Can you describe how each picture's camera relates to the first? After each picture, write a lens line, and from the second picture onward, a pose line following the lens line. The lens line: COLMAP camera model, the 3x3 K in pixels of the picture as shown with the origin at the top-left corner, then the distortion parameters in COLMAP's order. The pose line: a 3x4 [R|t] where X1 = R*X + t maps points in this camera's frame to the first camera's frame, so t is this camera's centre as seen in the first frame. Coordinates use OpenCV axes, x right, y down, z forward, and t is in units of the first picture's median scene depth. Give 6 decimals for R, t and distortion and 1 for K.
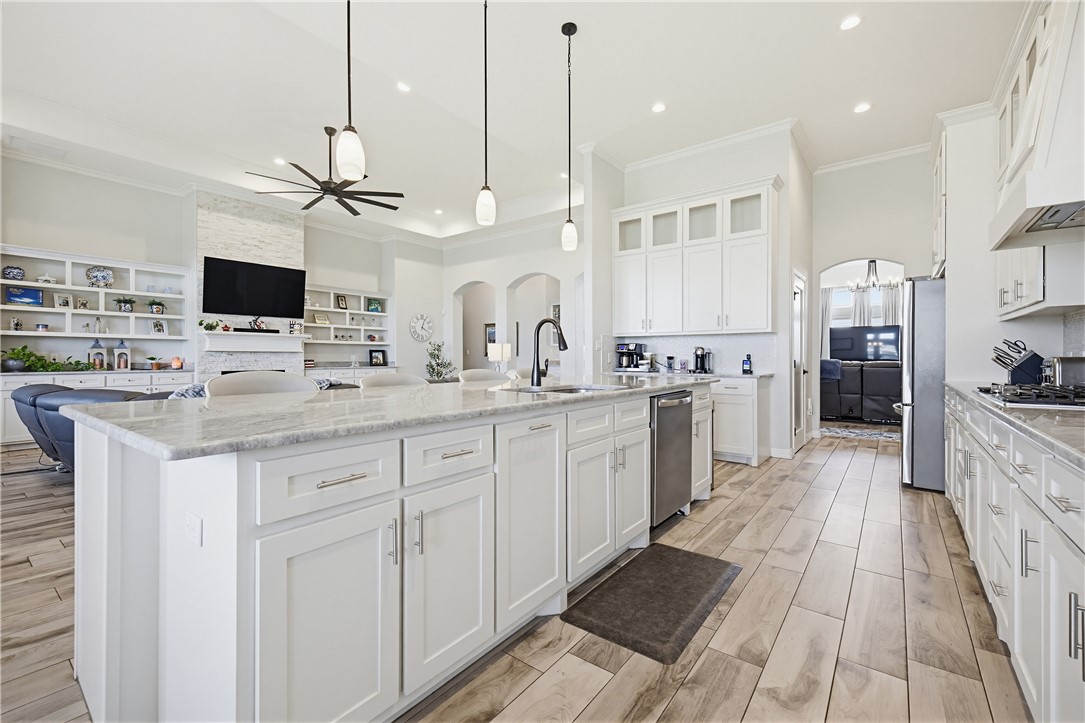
lens RADIAL K [[451.6, 0, 542.5], [0, 451.6, 360.6], [0, 0, 1]] dist [-0.001623, -0.000460]
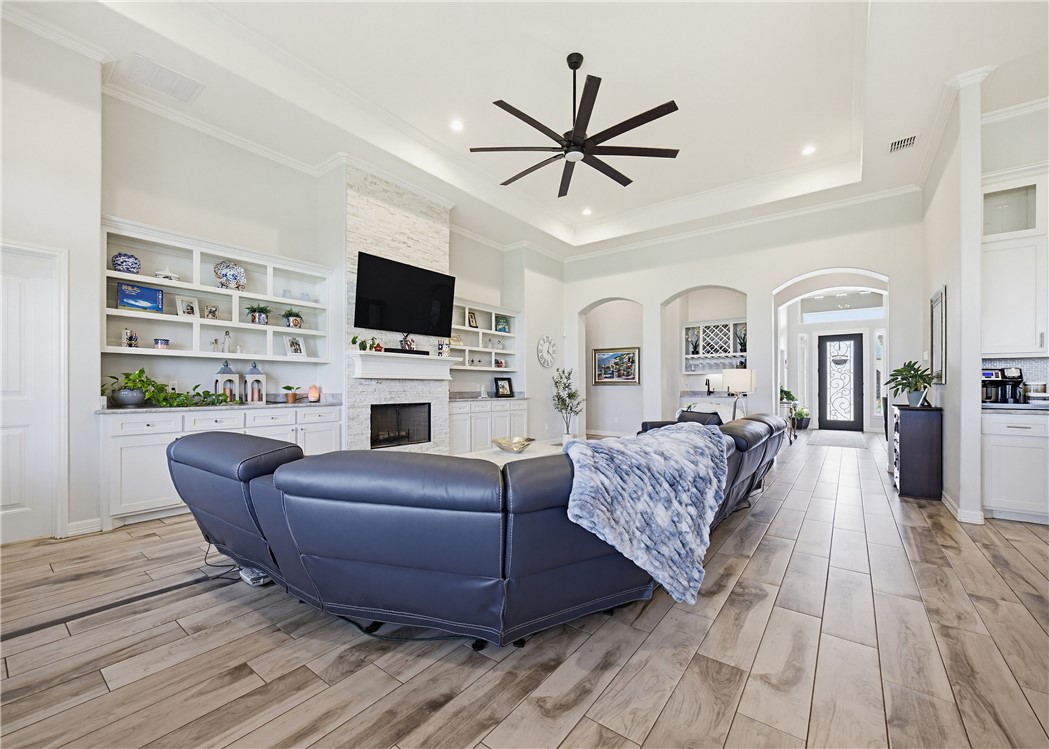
lens RADIAL K [[431.8, 0, 523.7], [0, 431.8, 385.3], [0, 0, 1]] dist [0.001335, 0.000404]
pose [[0.999963, 0.002646, -0.008161, -0.456385], [-0.002724, 0.999950, -0.009576, -0.002926], [0.008136, 0.009598, 0.999921, 0.280800]]
